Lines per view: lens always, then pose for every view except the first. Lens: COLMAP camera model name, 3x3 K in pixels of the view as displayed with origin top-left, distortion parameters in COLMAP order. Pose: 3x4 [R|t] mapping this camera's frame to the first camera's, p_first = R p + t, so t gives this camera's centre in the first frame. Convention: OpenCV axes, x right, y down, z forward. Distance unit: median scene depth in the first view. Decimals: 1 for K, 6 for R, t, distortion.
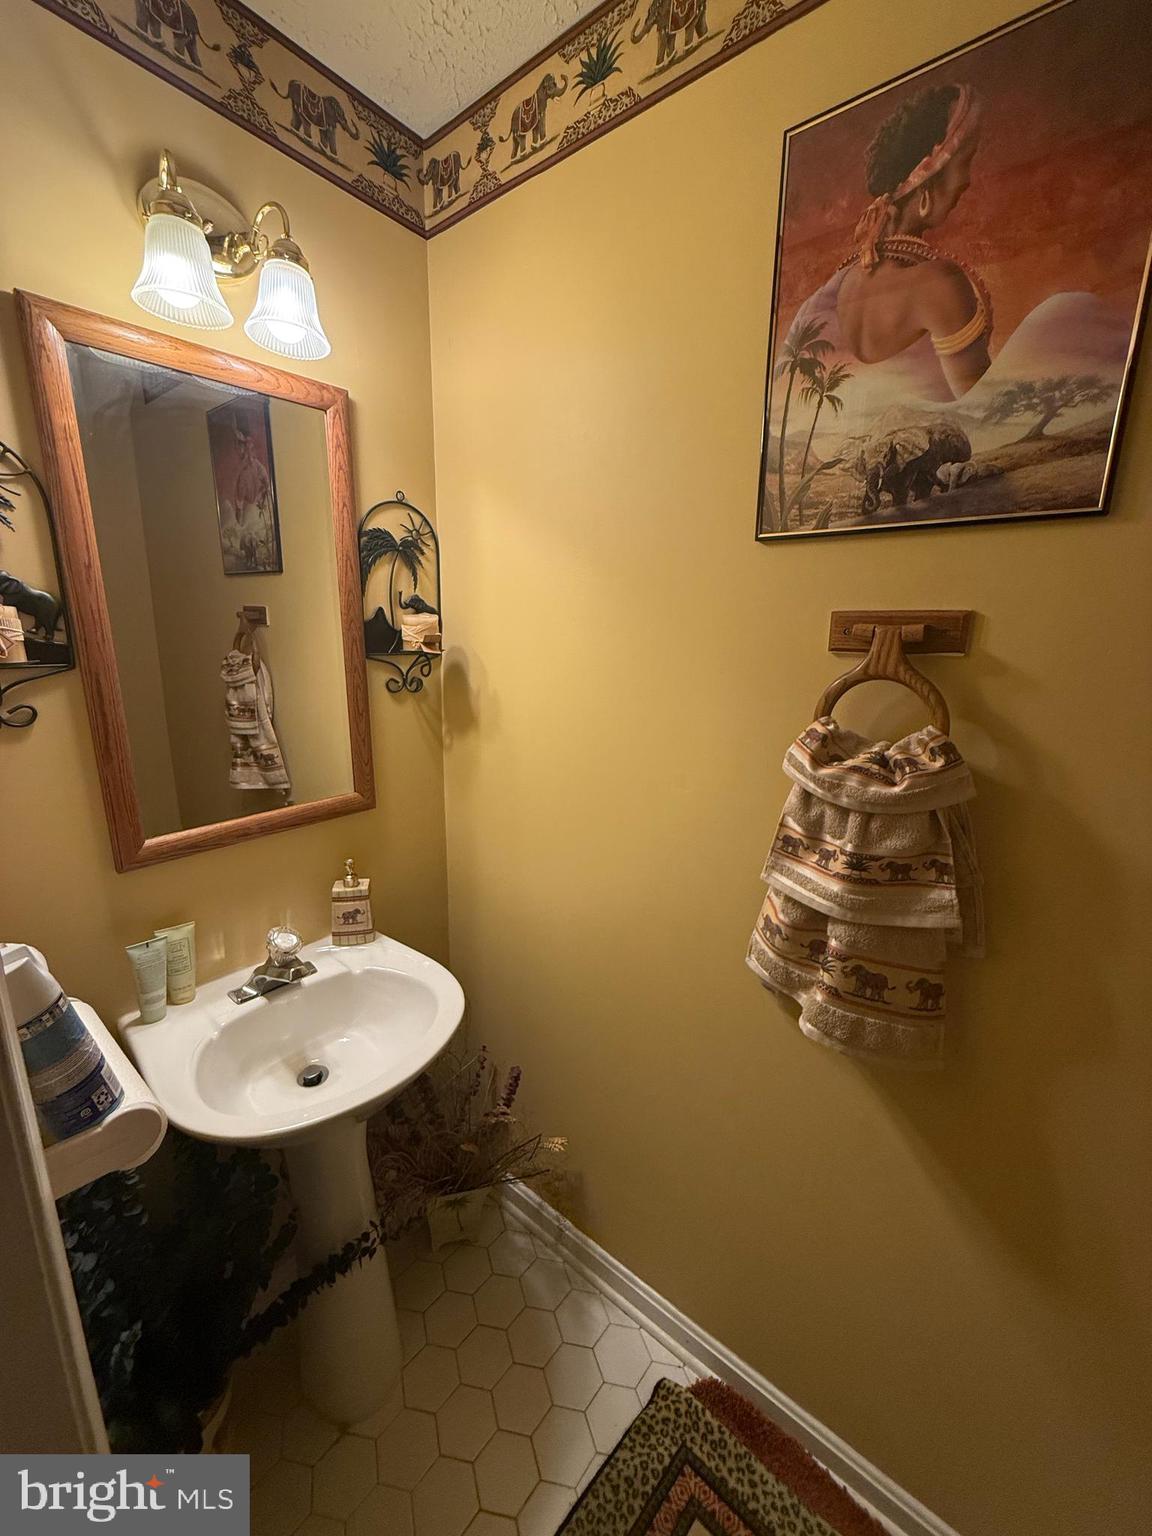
lens RADIAL K [[614.7, 0, 574.6], [0, 614.7, 766.5], [0, 0, 1]] dist [-0.002252, 0.000521]
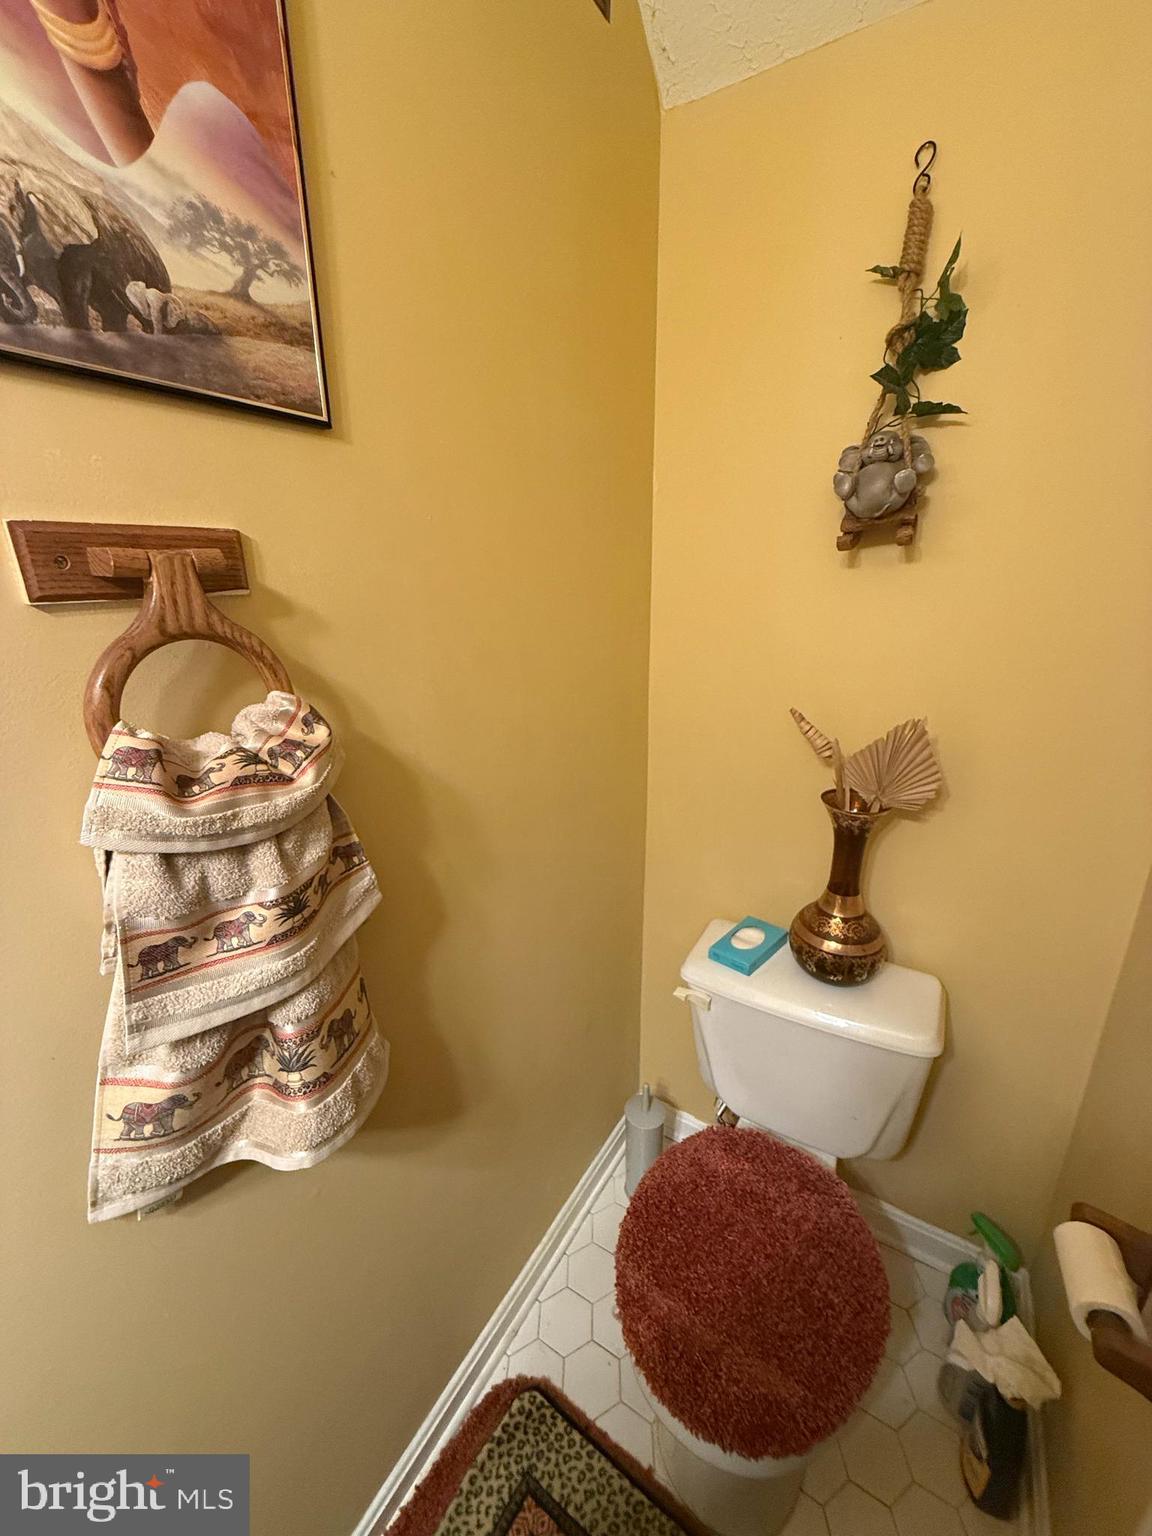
lens RADIAL K [[614.7, 0, 575.4], [0, 614.7, 767.2], [0, 0, 1]] dist [-0.002252, 0.000521]
pose [[-0.133755, -0.315096, 0.939587, -0.189767], [0.231588, 0.911916, 0.338785, -0.151435], [-0.963575, 0.262912, -0.049001, 0.724591]]
